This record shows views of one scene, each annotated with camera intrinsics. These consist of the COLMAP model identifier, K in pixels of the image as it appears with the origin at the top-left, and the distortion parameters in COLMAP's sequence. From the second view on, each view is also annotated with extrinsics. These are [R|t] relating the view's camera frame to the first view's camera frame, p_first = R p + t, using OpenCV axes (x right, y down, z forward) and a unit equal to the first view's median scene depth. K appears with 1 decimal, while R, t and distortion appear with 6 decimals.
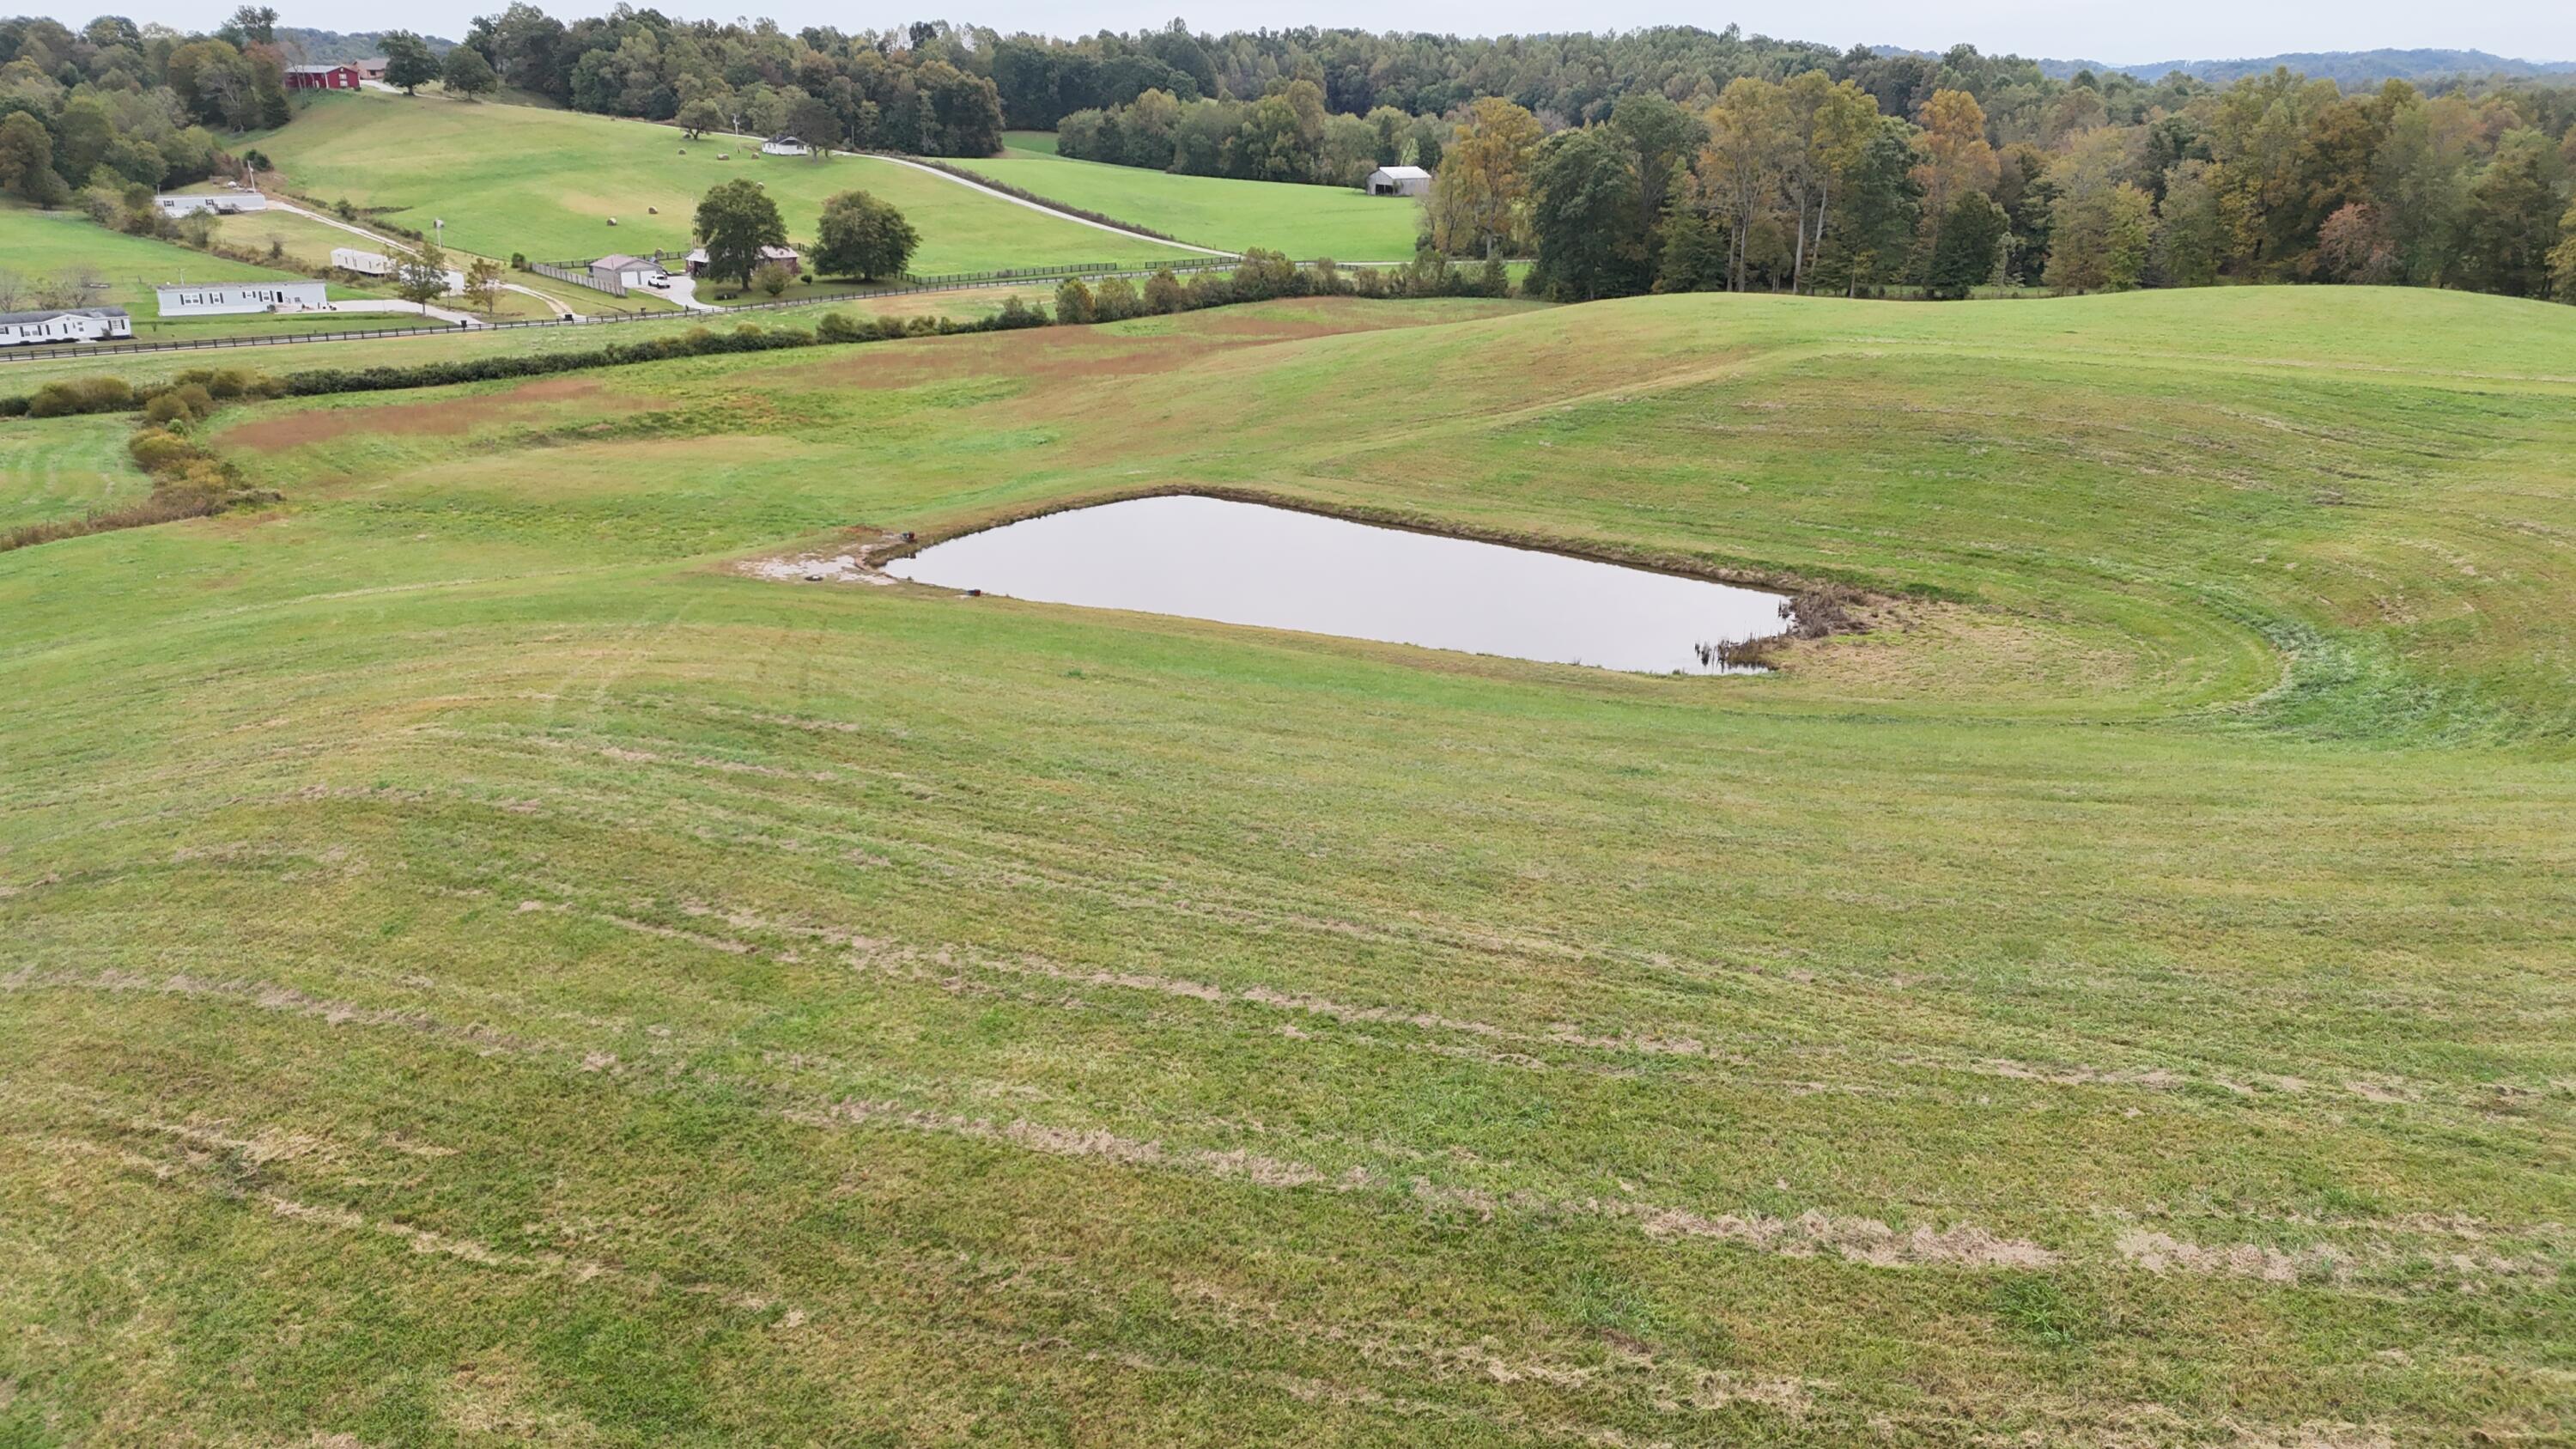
lens RADIAL K [[1876.7, 0, 1280.5], [0, 1876.7, 732.3], [0, 0, 1]] dist [0.073862, -0.069190]
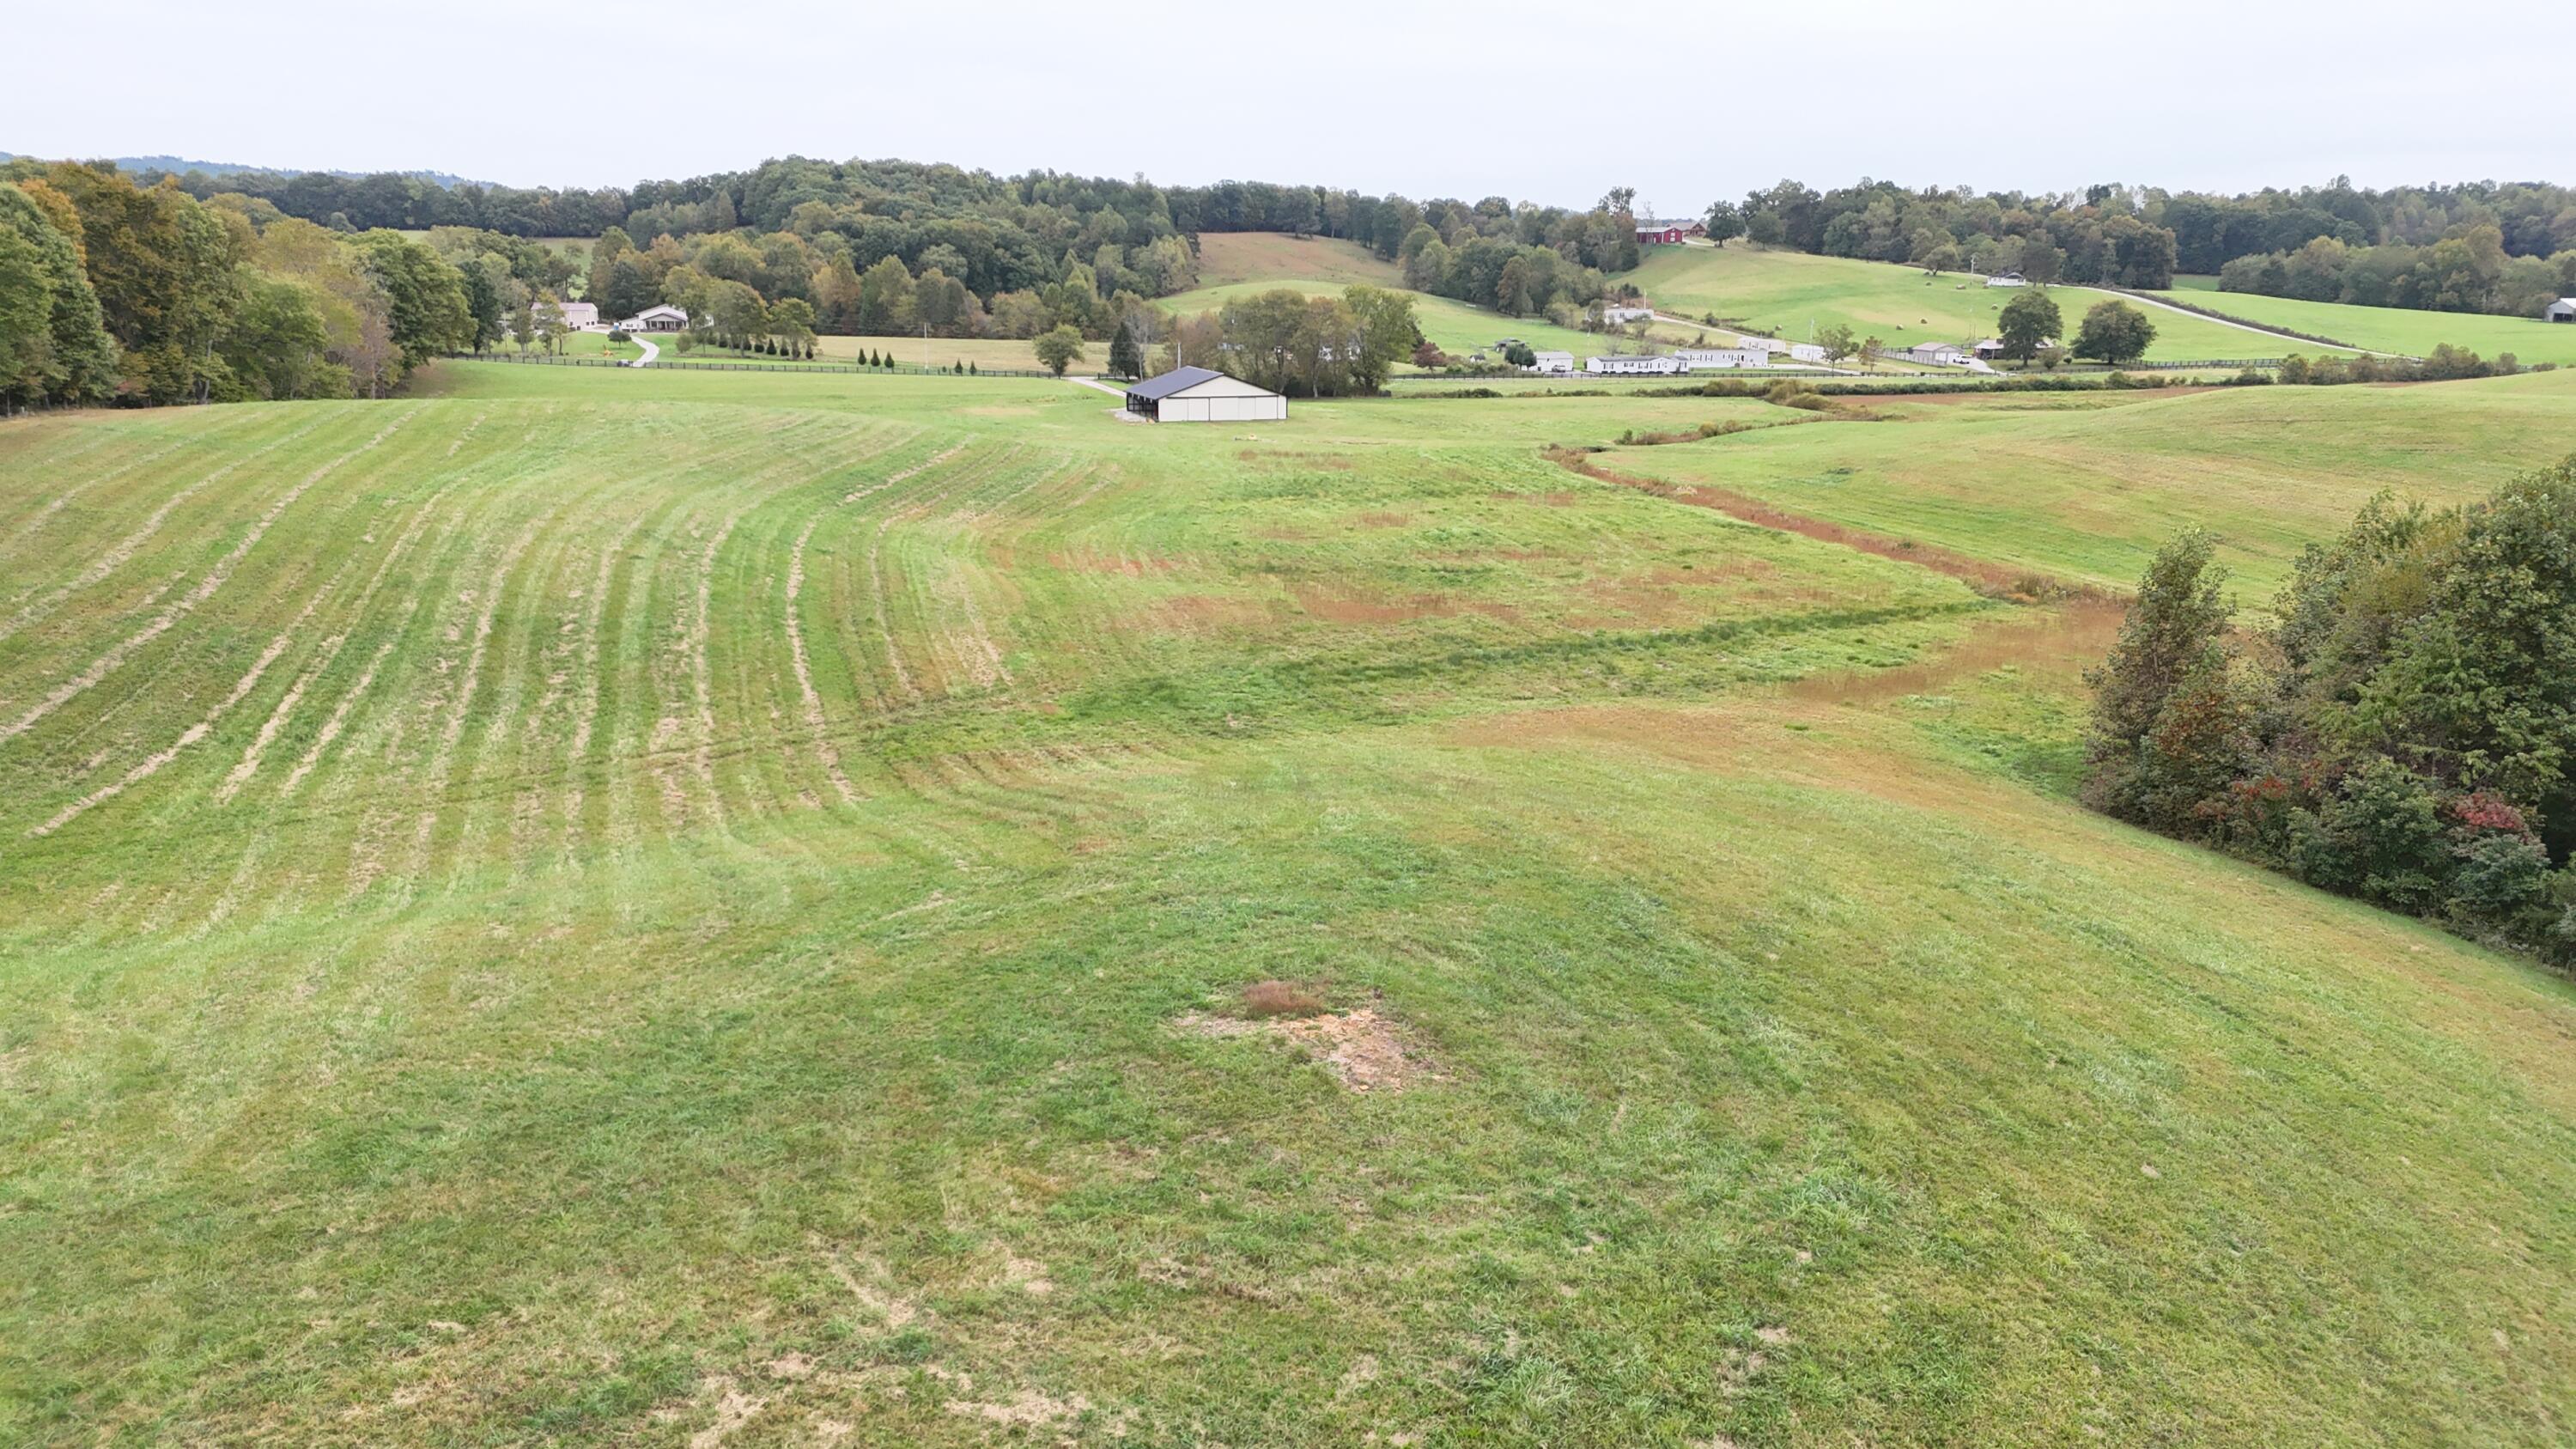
lens RADIAL K [[1876.7, 0, 1280.5], [0, 1876.7, 732.3], [0, 0, 1]] dist [0.073862, -0.069190]
pose [[0.867636, 0.124647, -0.481322, -0.028579], [-0.163025, 0.985868, -0.038562, 0.125923], [0.469714, 0.111925, 0.875695, -0.333221]]
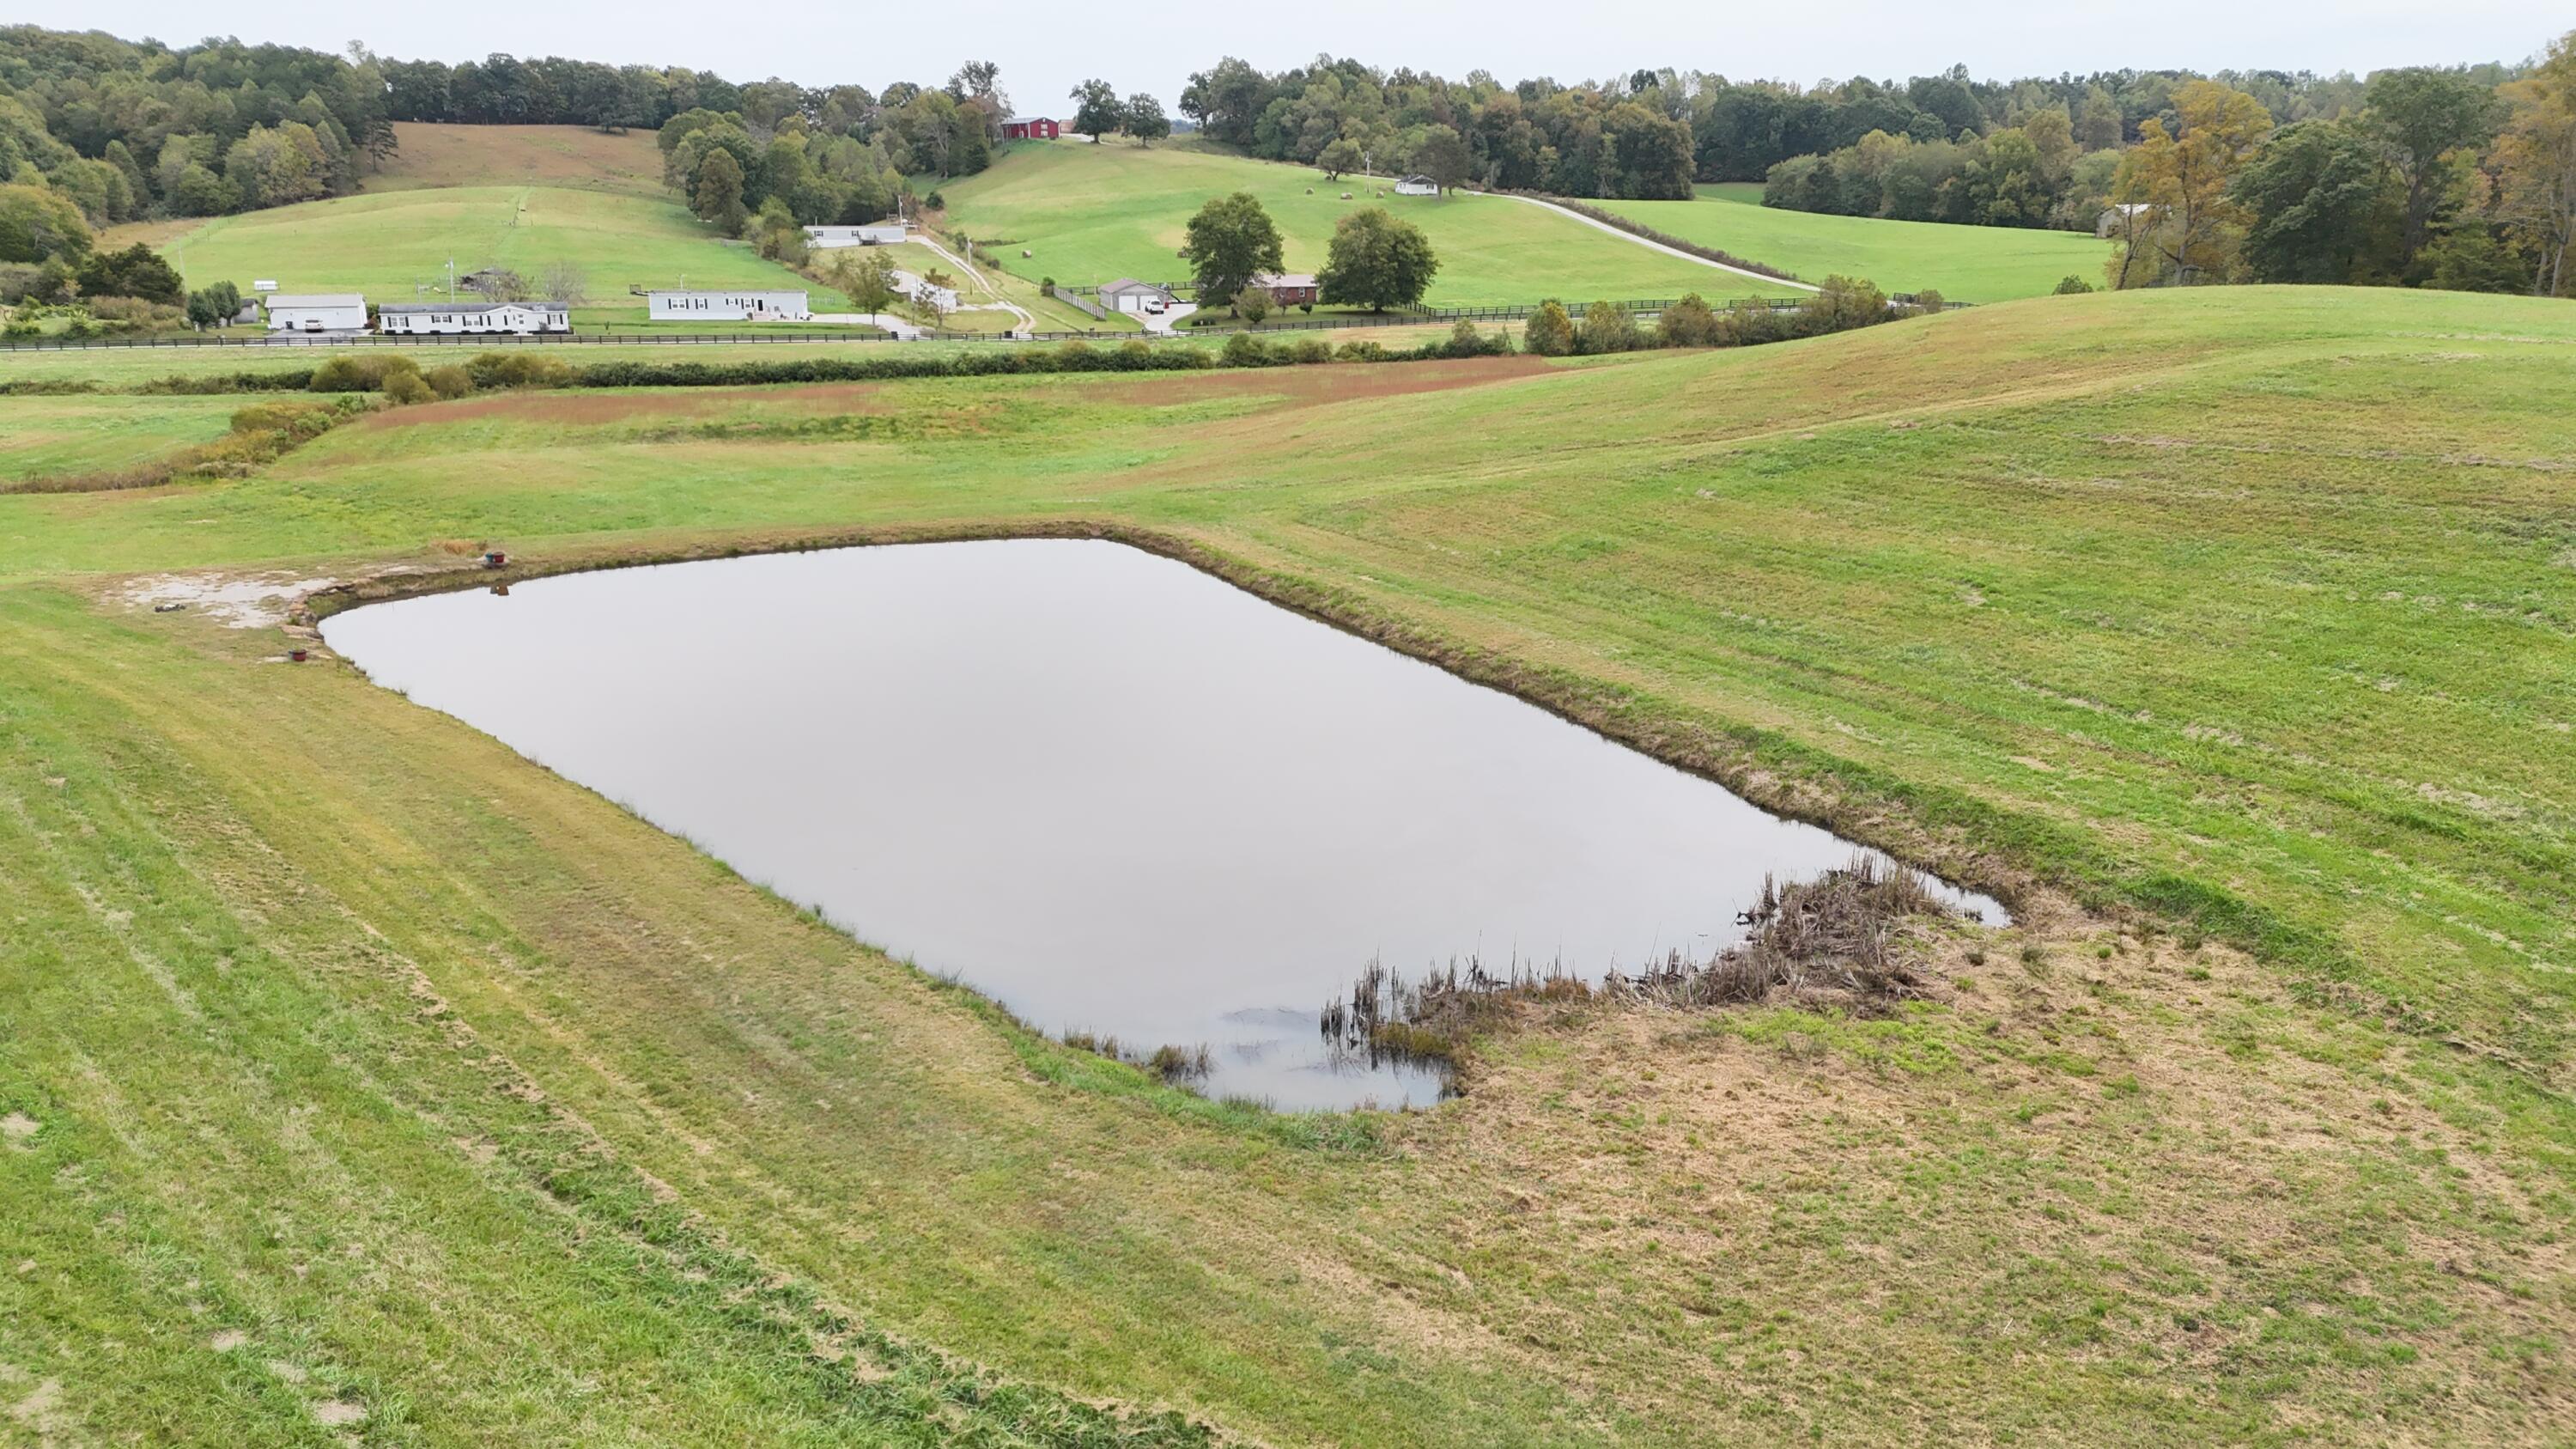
lens RADIAL K [[1876.7, 0, 1280.5], [0, 1876.7, 732.3], [0, 0, 1]] dist [0.073862, -0.069190]
pose [[0.913145, 0.112262, -0.391872, 0.071778], [-0.128848, 0.991532, -0.016194, -0.017735], [0.386736, 0.065279, 0.919877, 0.133154]]
